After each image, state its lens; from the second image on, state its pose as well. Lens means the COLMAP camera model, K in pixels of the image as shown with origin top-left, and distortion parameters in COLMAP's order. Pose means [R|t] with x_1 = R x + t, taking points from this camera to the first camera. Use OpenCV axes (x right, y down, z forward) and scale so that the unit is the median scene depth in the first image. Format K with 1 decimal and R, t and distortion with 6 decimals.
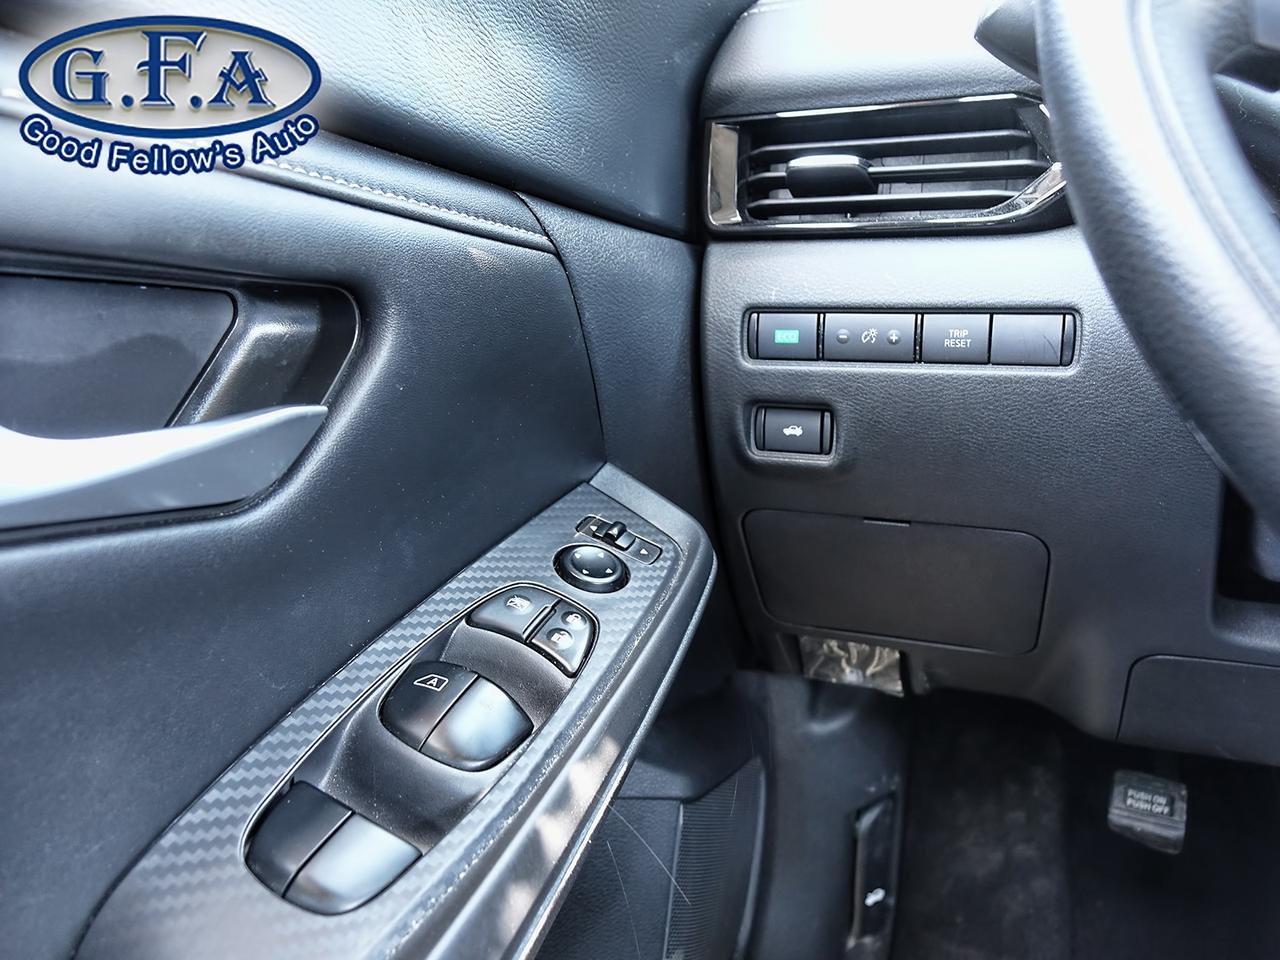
lens RADIAL K [[985.5, 0, 640.0], [0, 985.5, 480.0], [0, 0, 1]] dist [-0.001635, -0.006368]
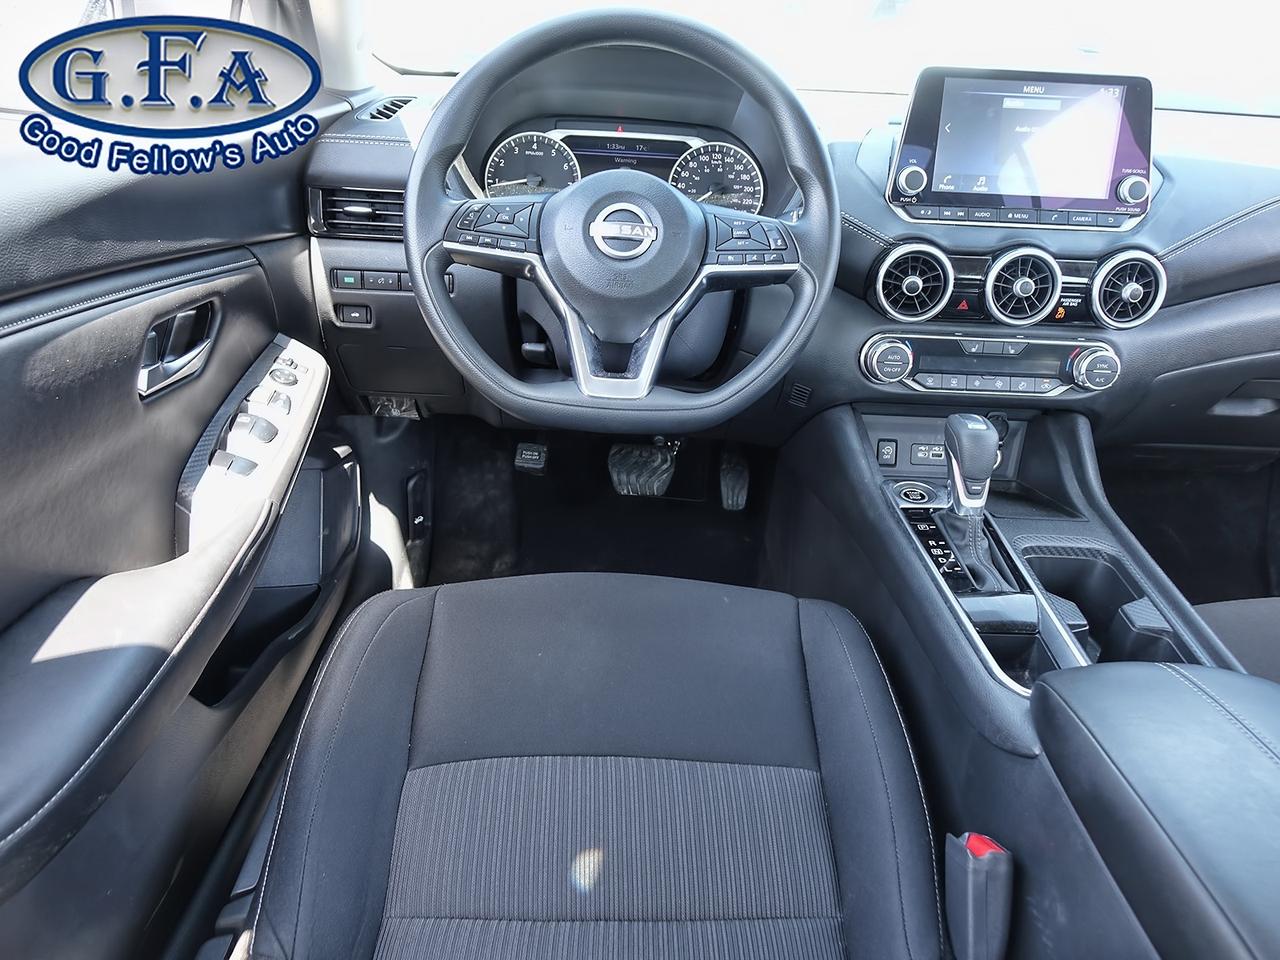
lens RADIAL K [[985.5, 0, 640.0], [0, 985.5, 480.0], [0, 0, 1]] dist [-0.001635, -0.006368]
pose [[0.914171, -0.119419, 0.387337, -0.138783], [0.022270, 0.968968, 0.246179, -0.167572], [-0.404716, -0.216424, 0.888463, -1.103966]]
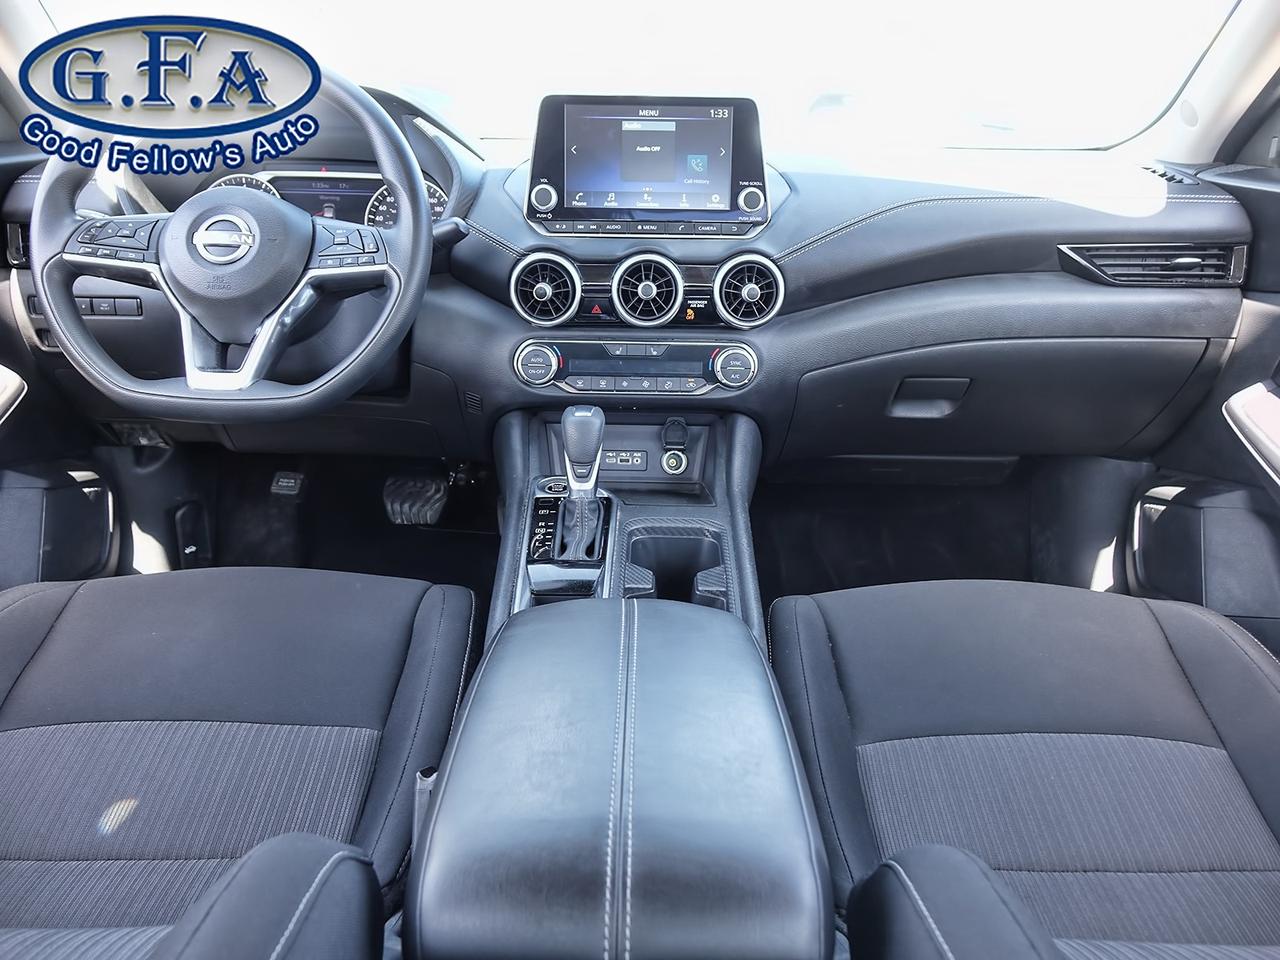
lens RADIAL K [[985.5, 0, 640.0], [0, 985.5, 480.0], [0, 0, 1]] dist [-0.001635, -0.006368]
pose [[0.918045, -0.106086, 0.382019, 0.375807], [0.049925, 0.986800, 0.154056, -0.004704], [-0.393320, -0.122358, 0.911223, -1.465949]]
